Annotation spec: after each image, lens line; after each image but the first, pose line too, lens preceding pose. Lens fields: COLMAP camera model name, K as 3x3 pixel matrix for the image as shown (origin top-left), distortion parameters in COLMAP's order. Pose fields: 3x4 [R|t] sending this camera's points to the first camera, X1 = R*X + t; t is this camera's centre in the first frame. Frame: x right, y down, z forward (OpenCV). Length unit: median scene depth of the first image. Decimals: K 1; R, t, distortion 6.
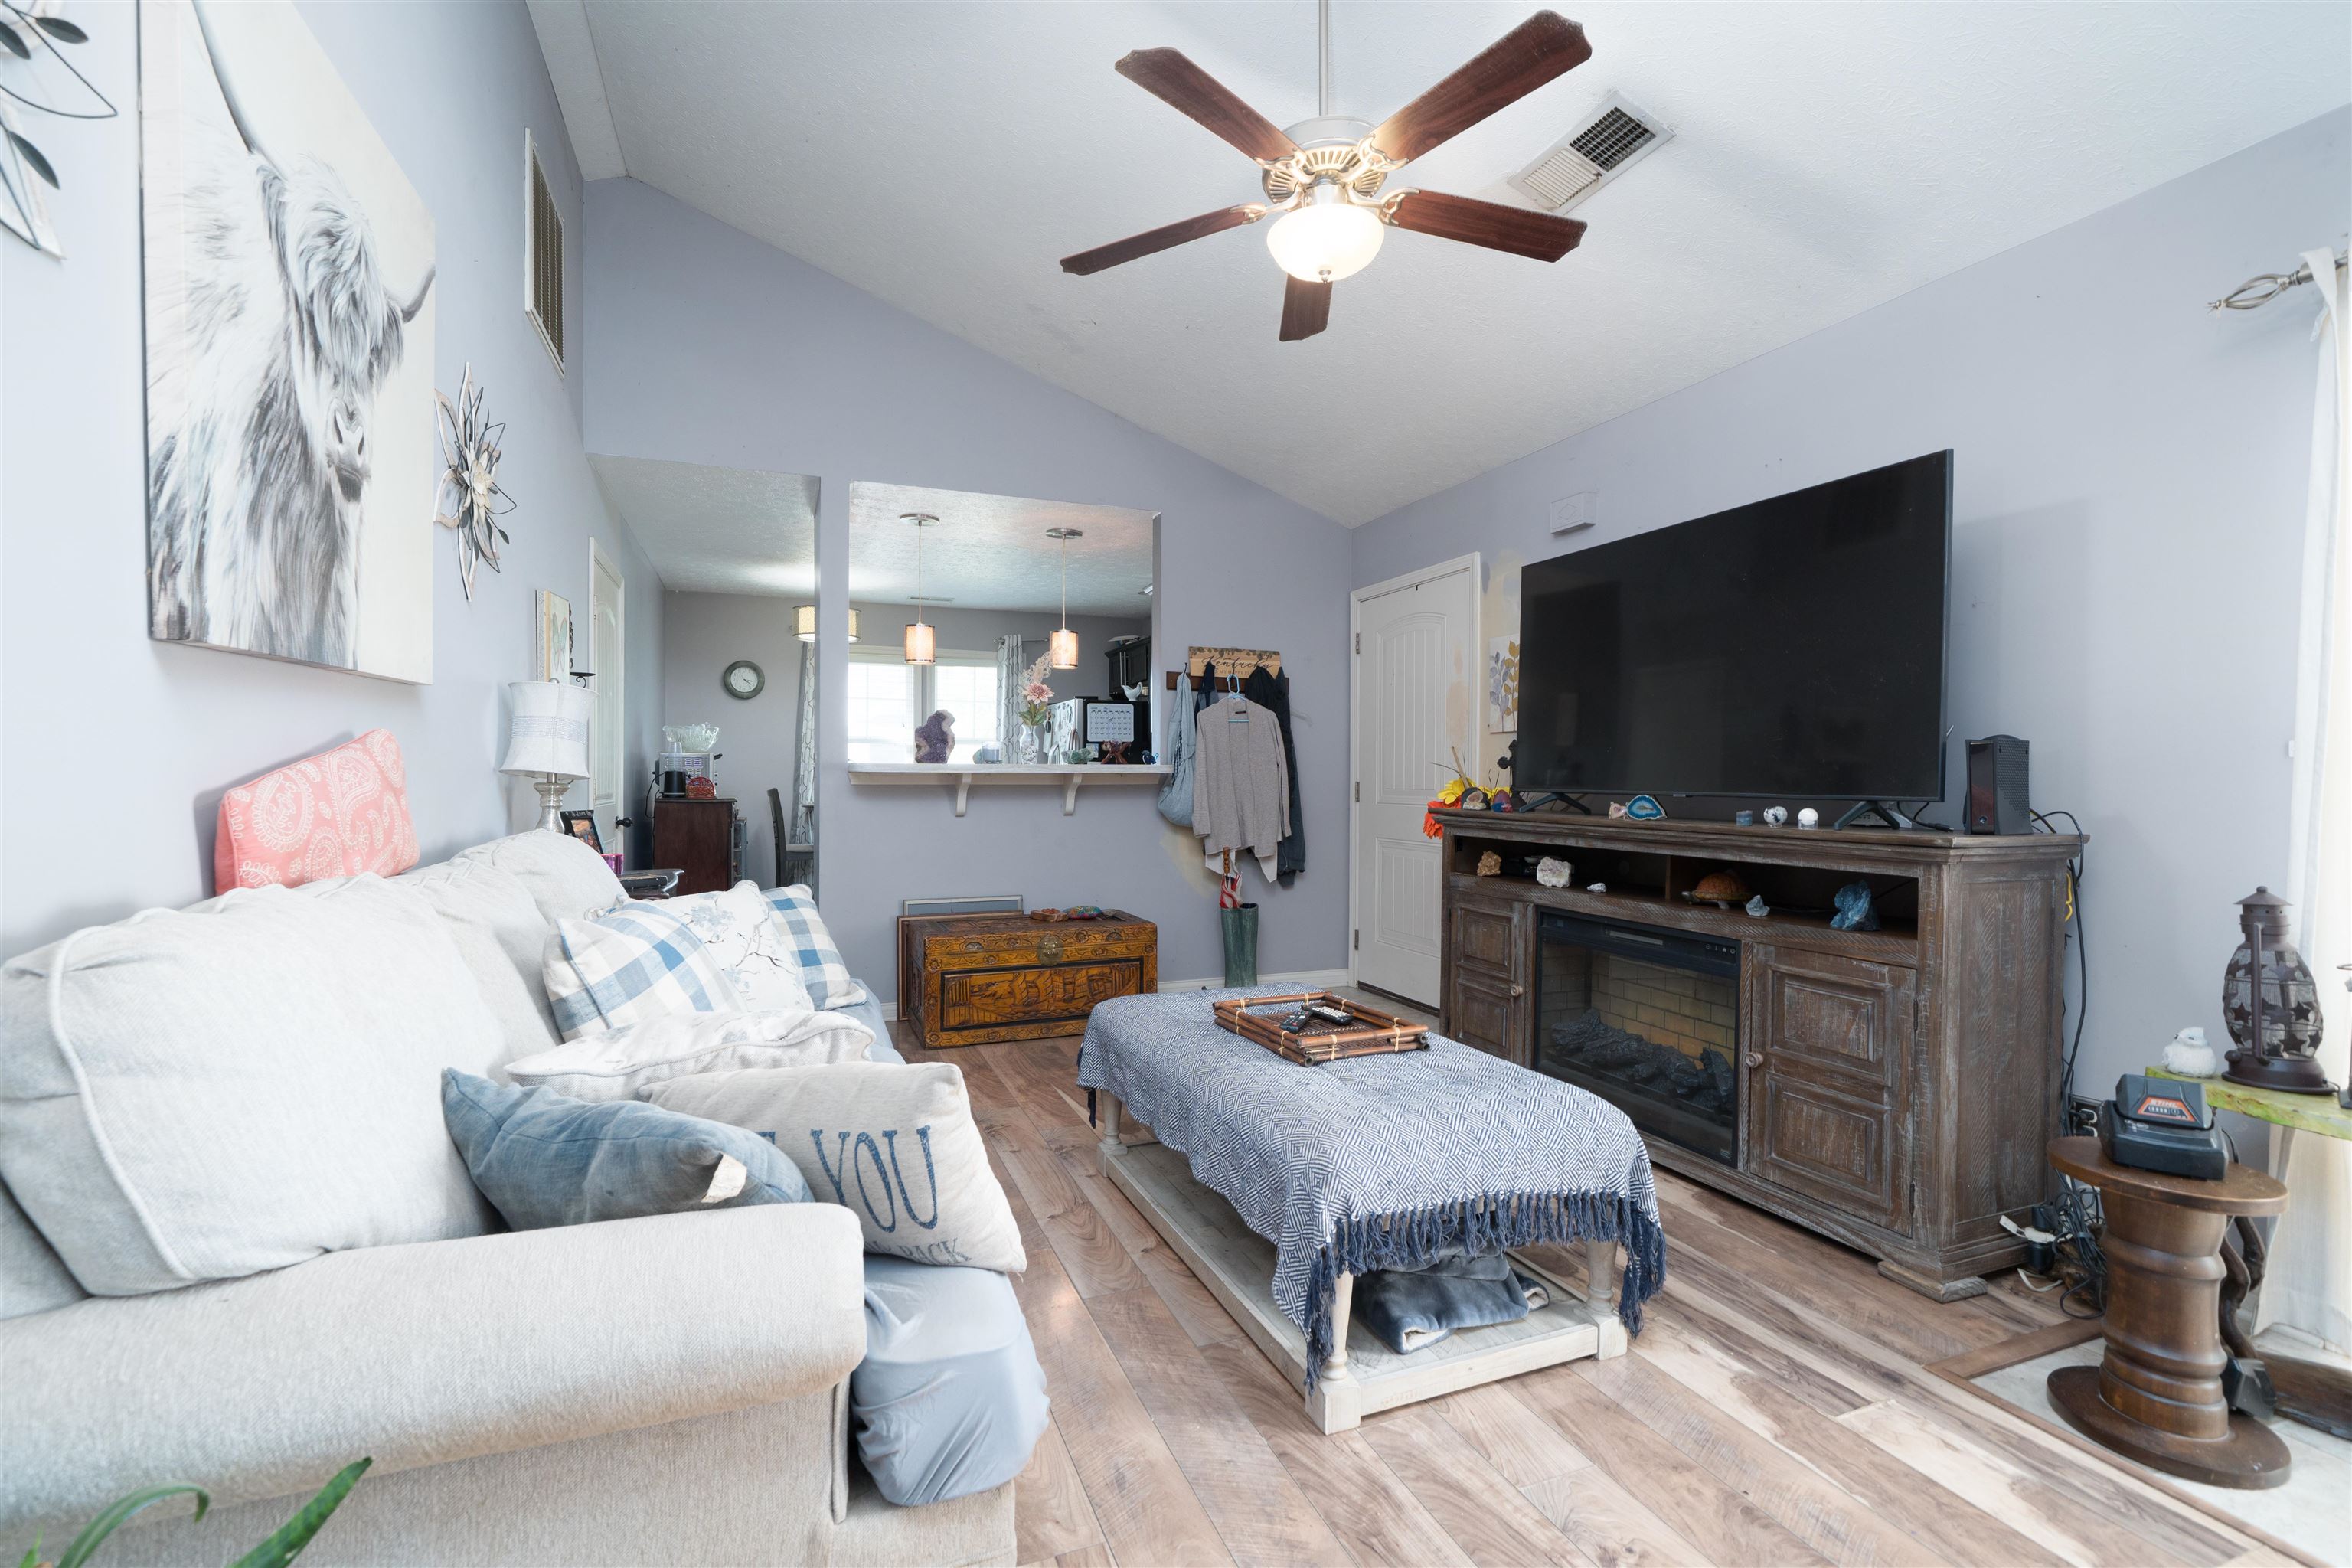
lens RADIAL K [[1019.1, 0, 1166.0], [0, 1019.1, 787.9], [0, 0, 1]] dist [-0.000544, -0.000409]
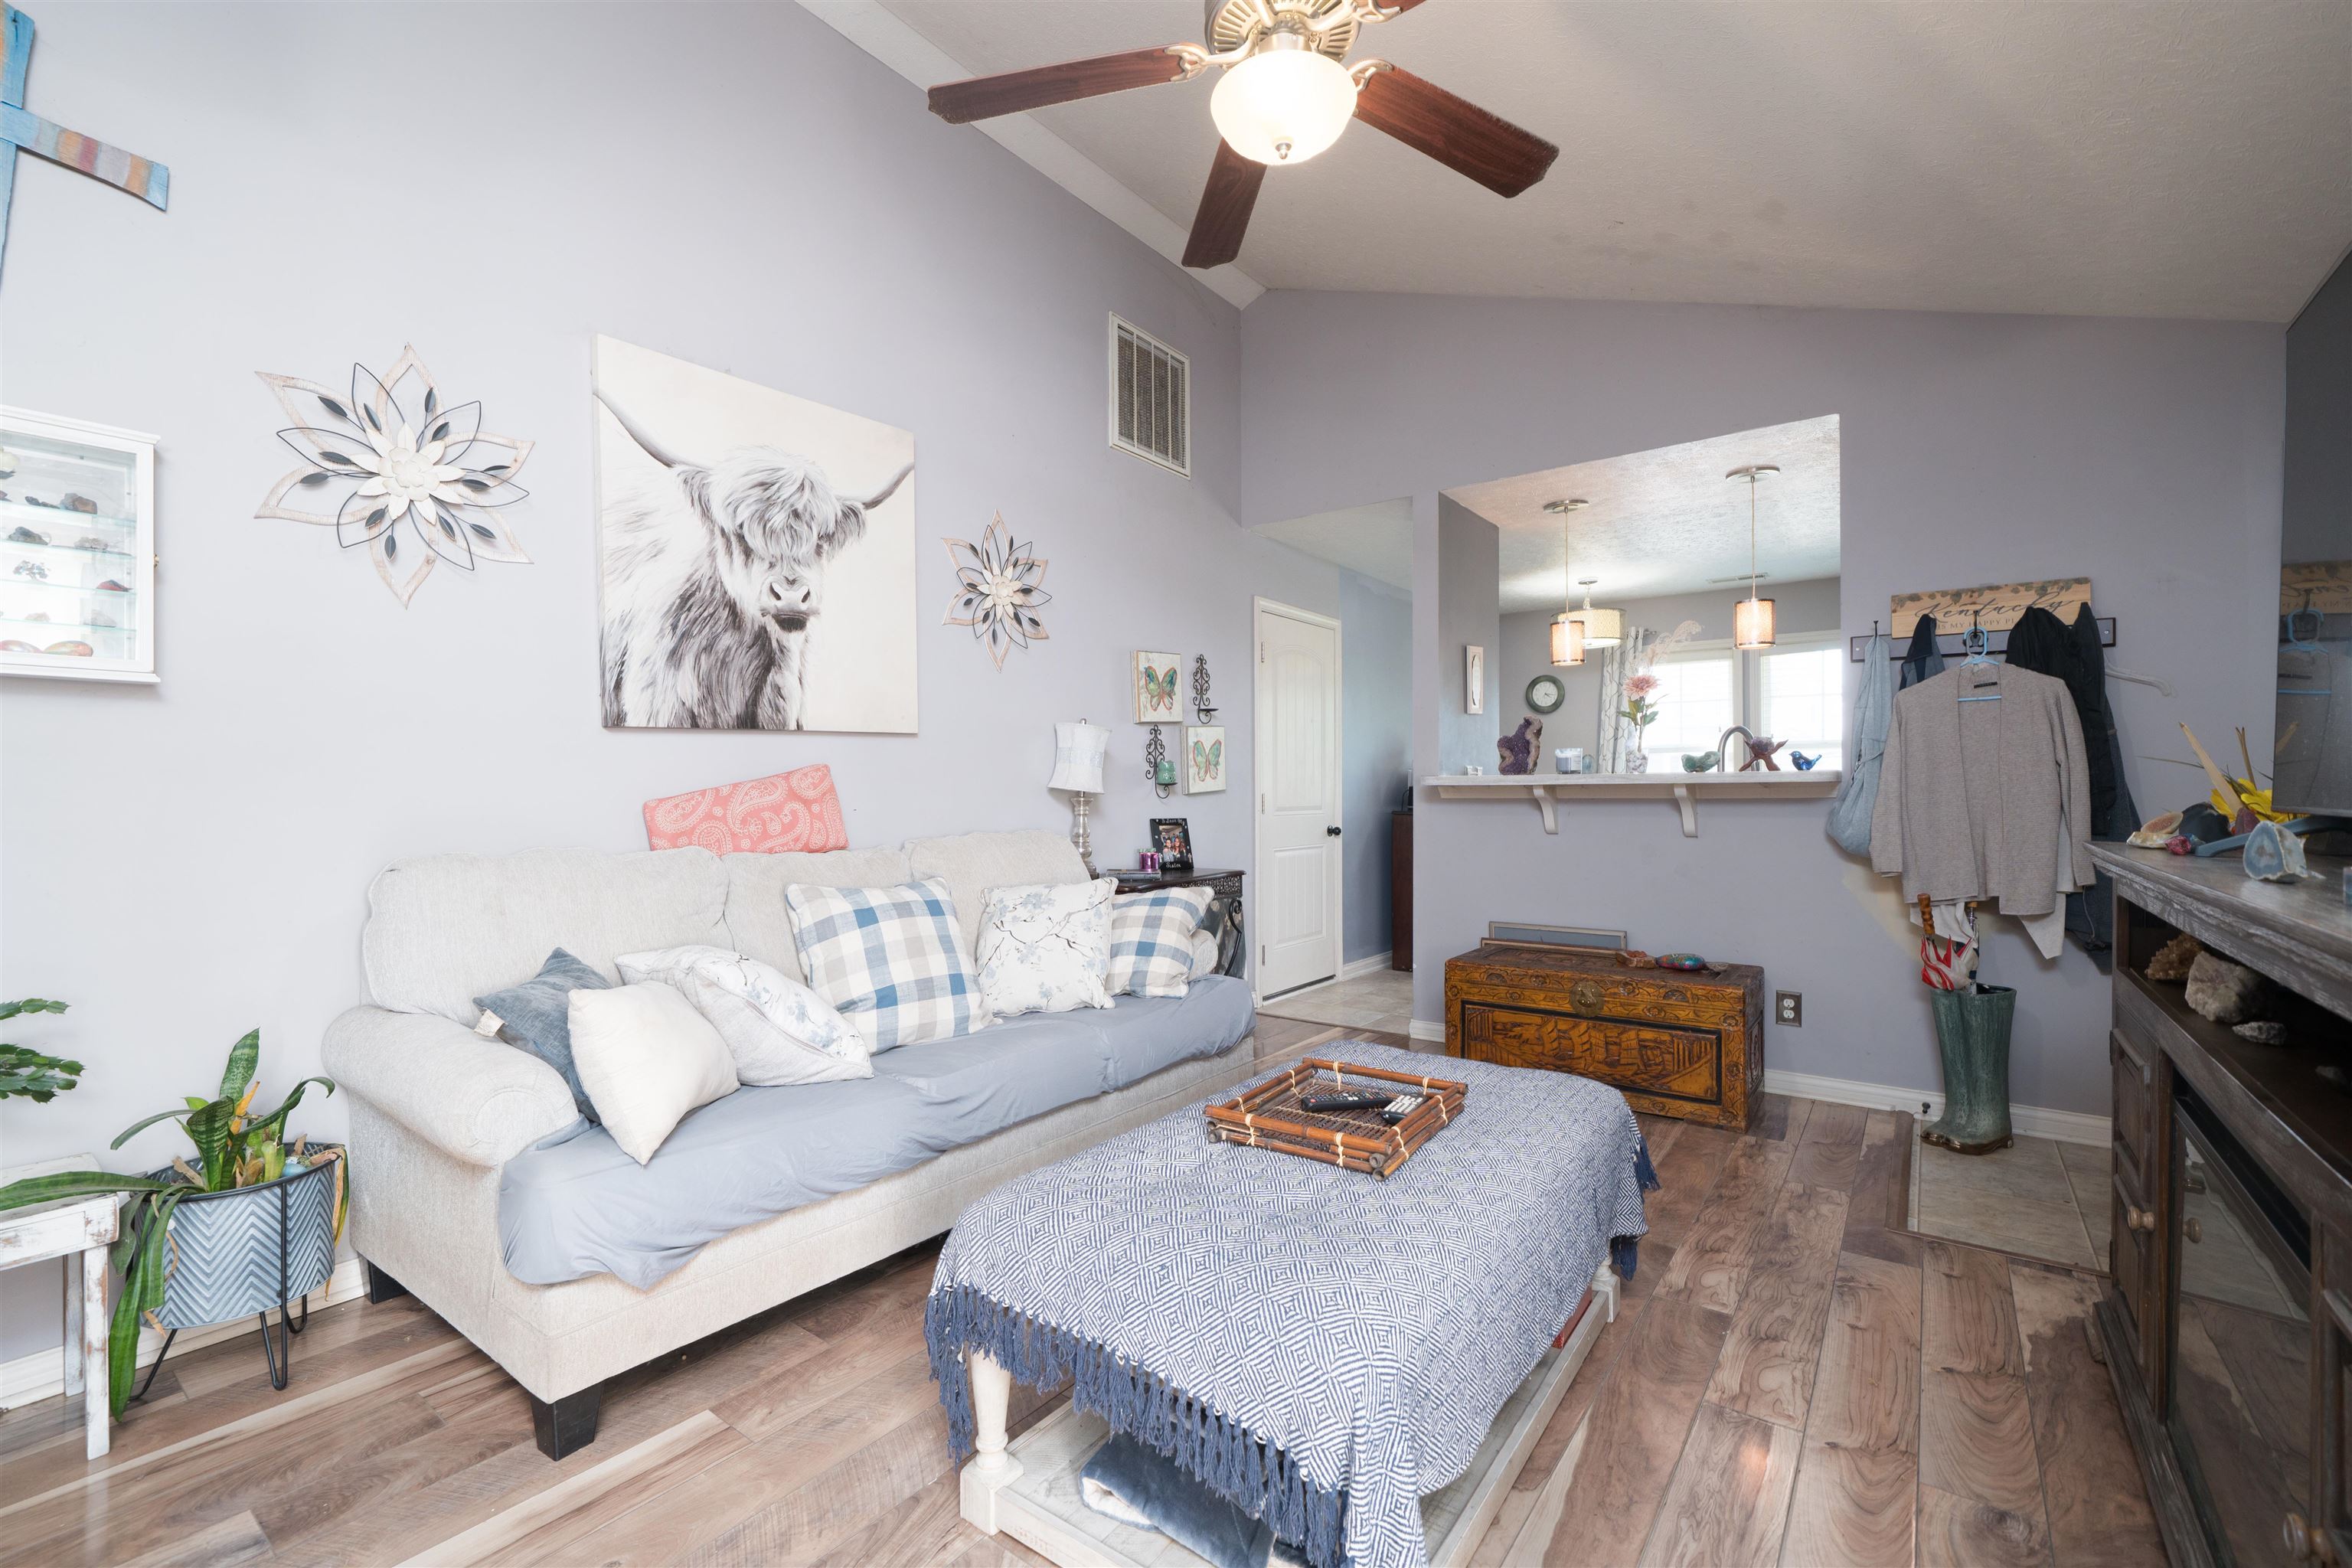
lens RADIAL K [[1019.1, 0, 1166.0], [0, 1019.1, 787.9], [0, 0, 1]] dist [-0.000544, -0.000409]
pose [[0.518386, -0.009352, -0.855096, 0.383064], [-0.003324, 0.999911, -0.012951, 0.000324], [0.855140, 0.009556, 0.518309, 0.253609]]
